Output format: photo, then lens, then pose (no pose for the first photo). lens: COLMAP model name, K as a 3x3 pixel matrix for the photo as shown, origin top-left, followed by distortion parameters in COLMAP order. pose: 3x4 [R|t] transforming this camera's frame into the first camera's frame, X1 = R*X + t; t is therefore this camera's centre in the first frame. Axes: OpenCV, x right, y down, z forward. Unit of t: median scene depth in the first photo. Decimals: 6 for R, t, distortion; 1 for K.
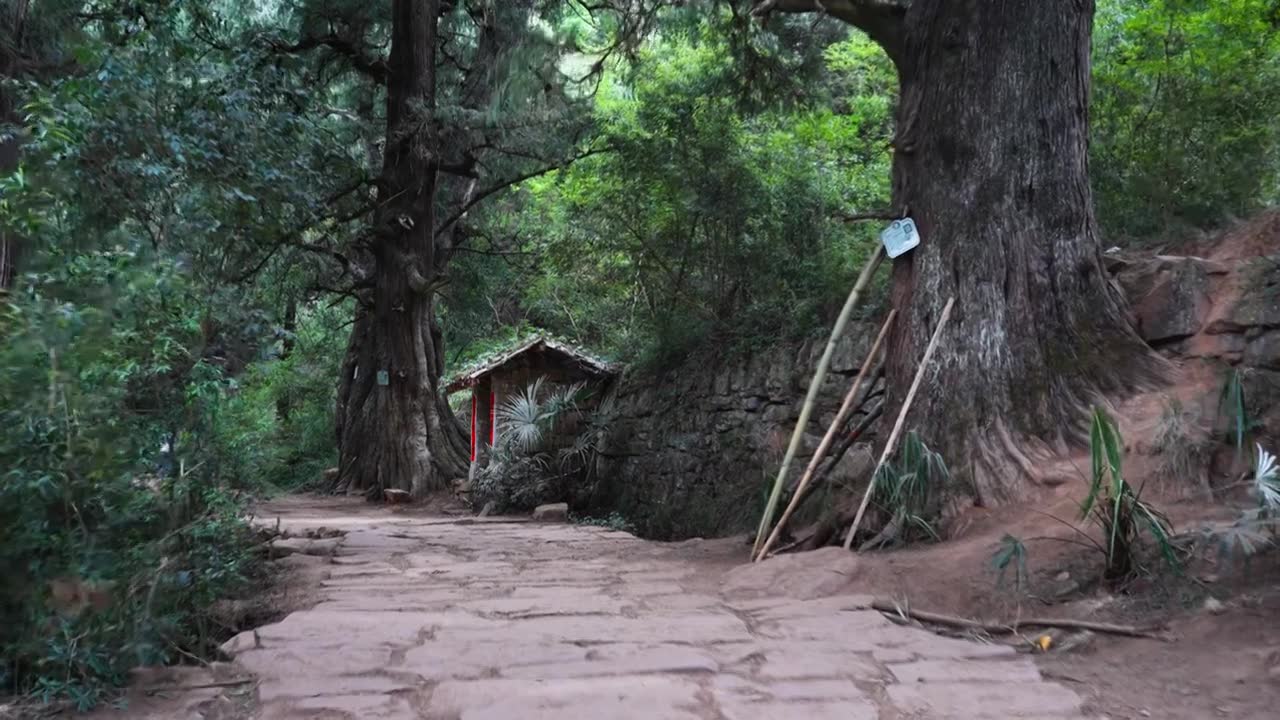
lens RADIAL K [[1268.3, 0, 641.3], [0, 1268.3, 361.8], [0, 0, 1]] dist [-0.000770, -0.017910]
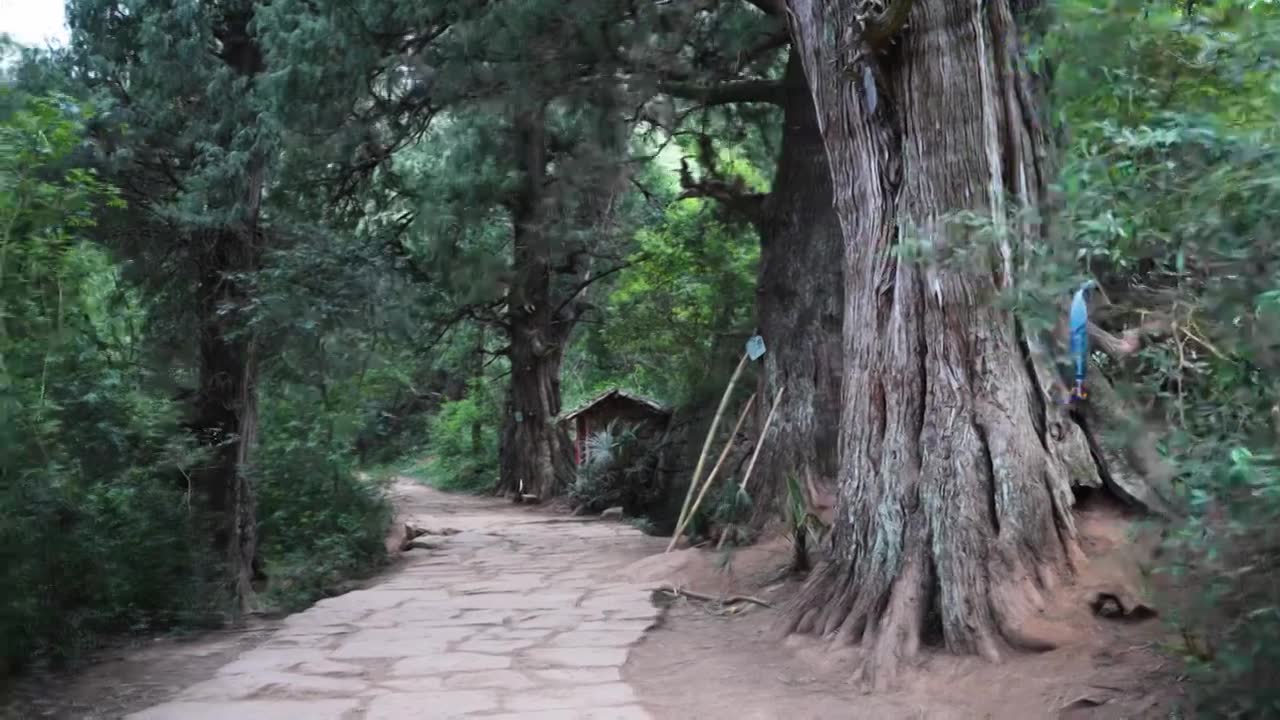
lens RADIAL K [[1025.7, 0, 638.4], [0, 1025.7, 361.1], [0, 0, 1]] dist [-0.004207, -0.001959]
pose [[0.986574, -0.034932, -0.159533, 0.257575], [0.033381, 0.999366, -0.012393, -0.068877], [0.159864, 0.006901, 0.987115, -0.269481]]
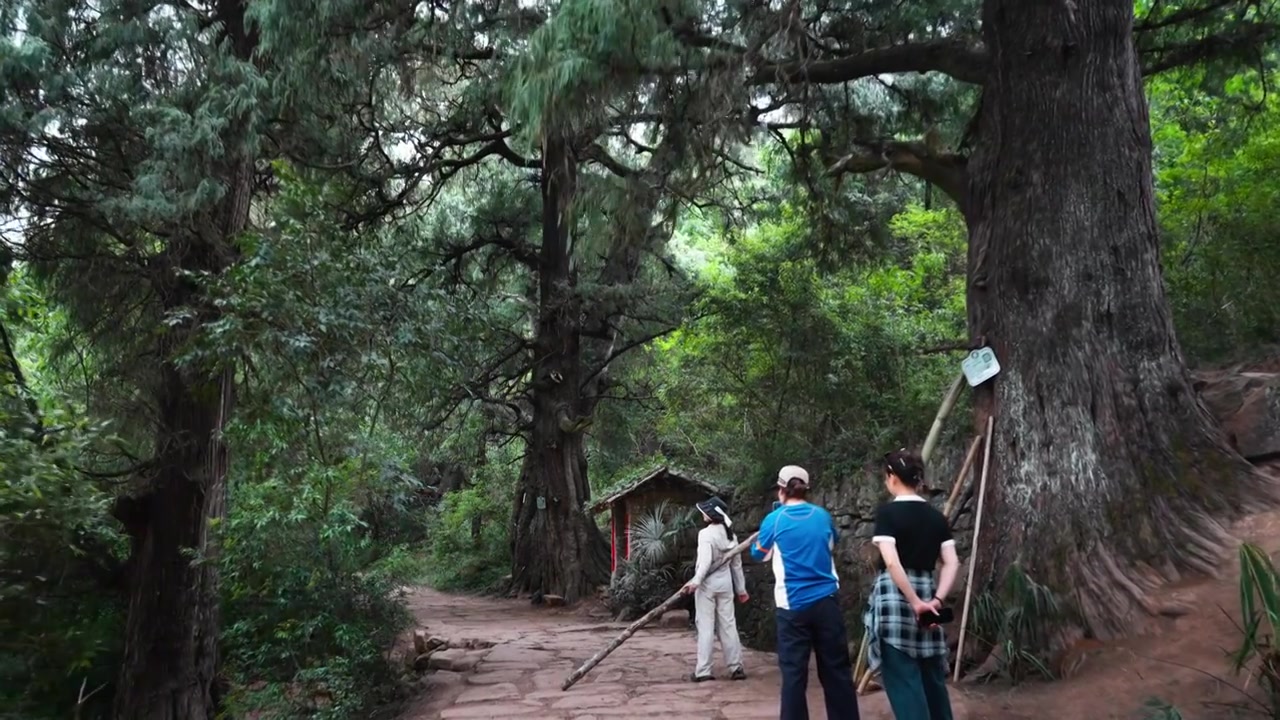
lens RADIAL K [[941.9, 0, 641.1], [0, 941.9, 363.6], [0, 0, 1]] dist [-0.003553, -0.004706]
pose [[0.991827, -0.045722, -0.119113, 0.019687], [0.030941, 0.991911, -0.123107, -0.013402], [0.123778, 0.118415, 0.985219, 0.197958]]
